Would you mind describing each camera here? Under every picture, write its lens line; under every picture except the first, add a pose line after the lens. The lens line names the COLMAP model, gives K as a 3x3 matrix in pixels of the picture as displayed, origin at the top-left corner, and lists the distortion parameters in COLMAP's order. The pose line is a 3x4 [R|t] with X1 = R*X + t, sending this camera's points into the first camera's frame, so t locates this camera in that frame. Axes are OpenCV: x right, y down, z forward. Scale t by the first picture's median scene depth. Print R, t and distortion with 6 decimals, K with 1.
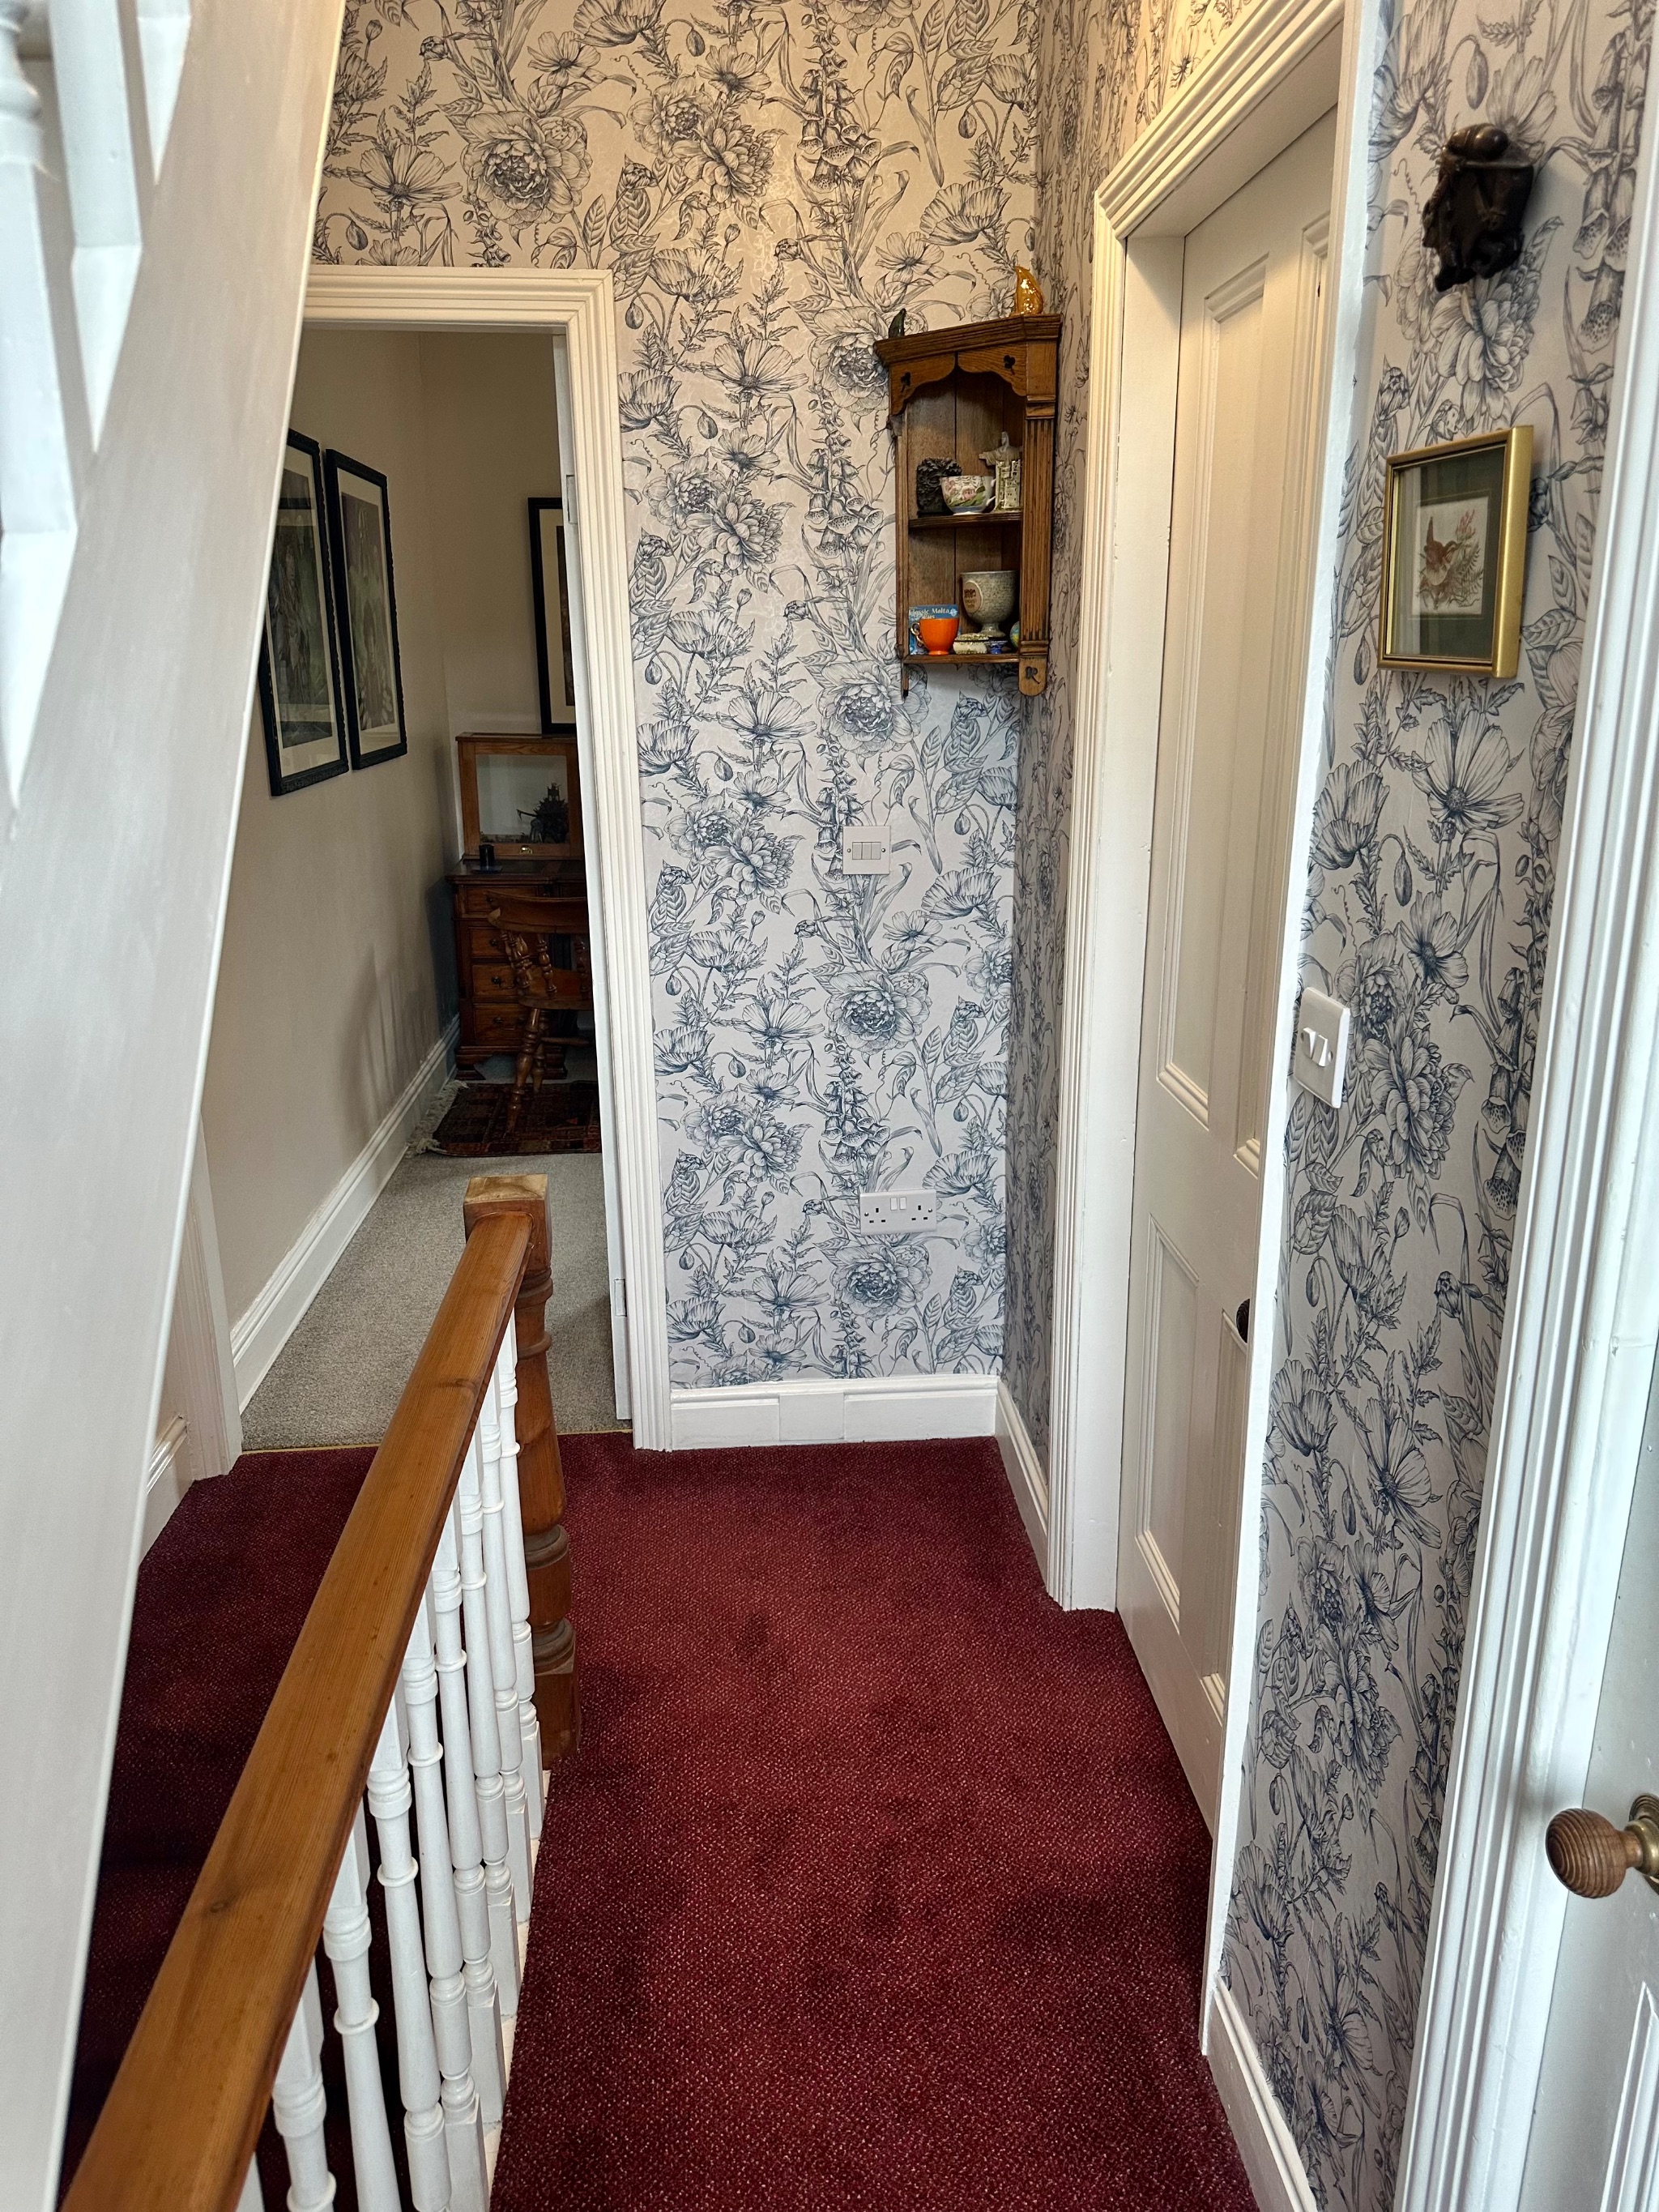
lens RADIAL K [[1544.8, 0, 829.5], [0, 1544.8, 1106.0], [0, 0, 1]] dist [0.004688, -0.001071]
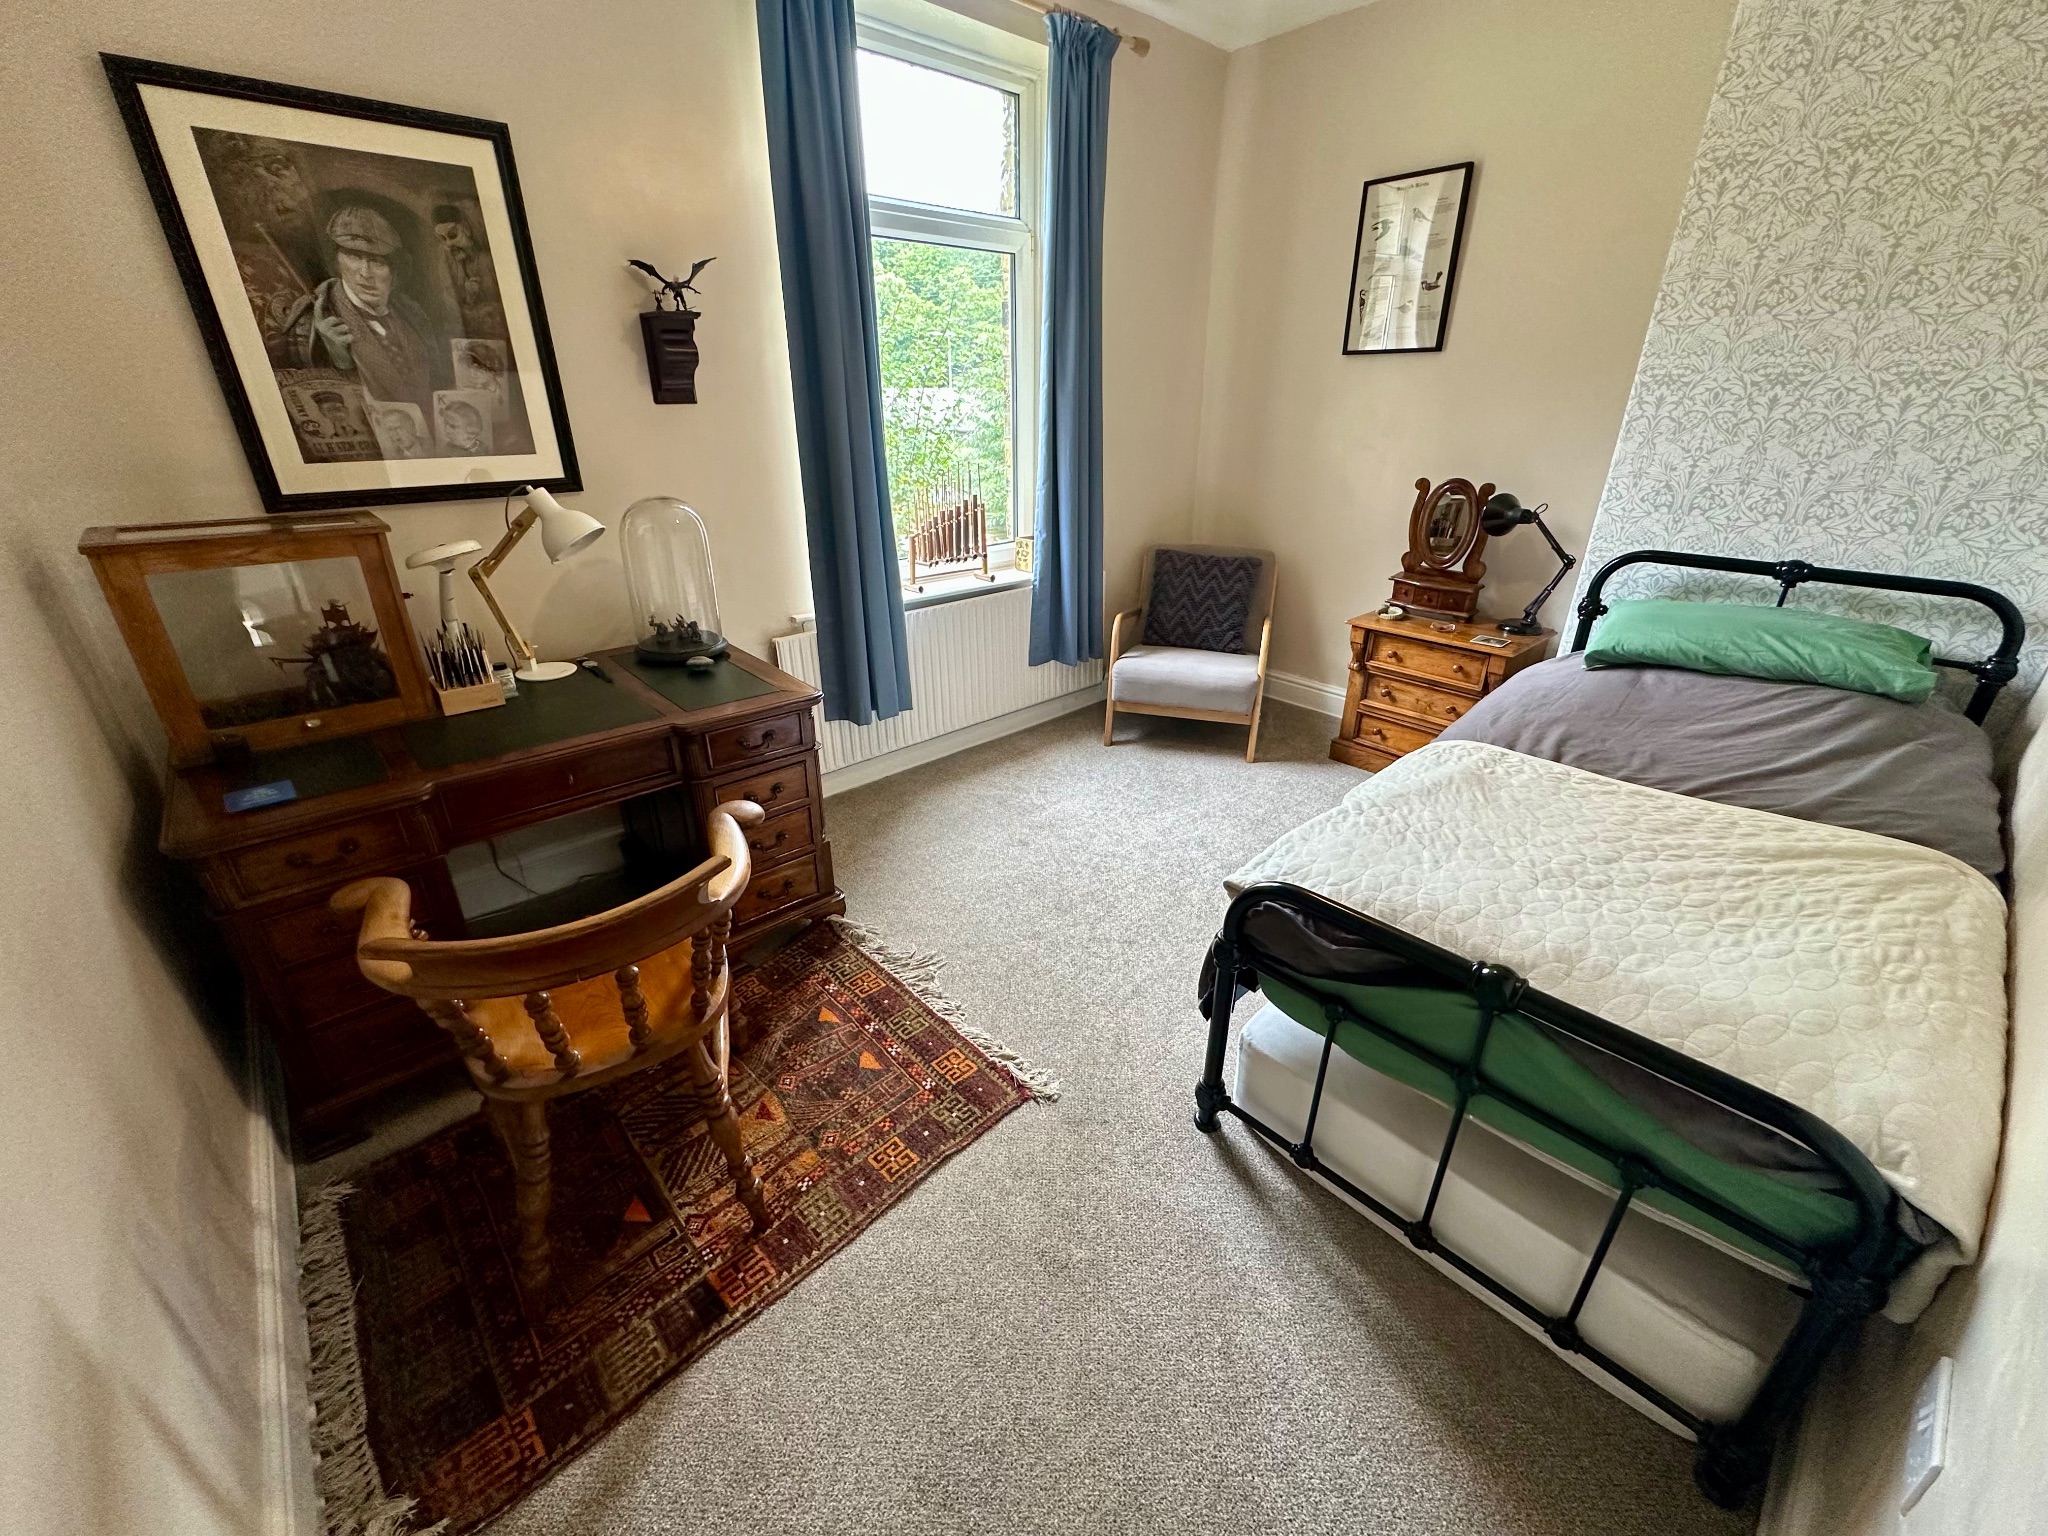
lens RADIAL K [[821.7, 0, 1020.6], [0, 821.7, 764.9], [0, 0, 1]] dist [-0.003025, 0.000517]
pose [[0.793500, -0.245634, 0.556796, -0.168234], [0.165123, 0.967503, 0.191501, -0.173710], [-0.585741, -0.060016, 0.808274, 0.627305]]
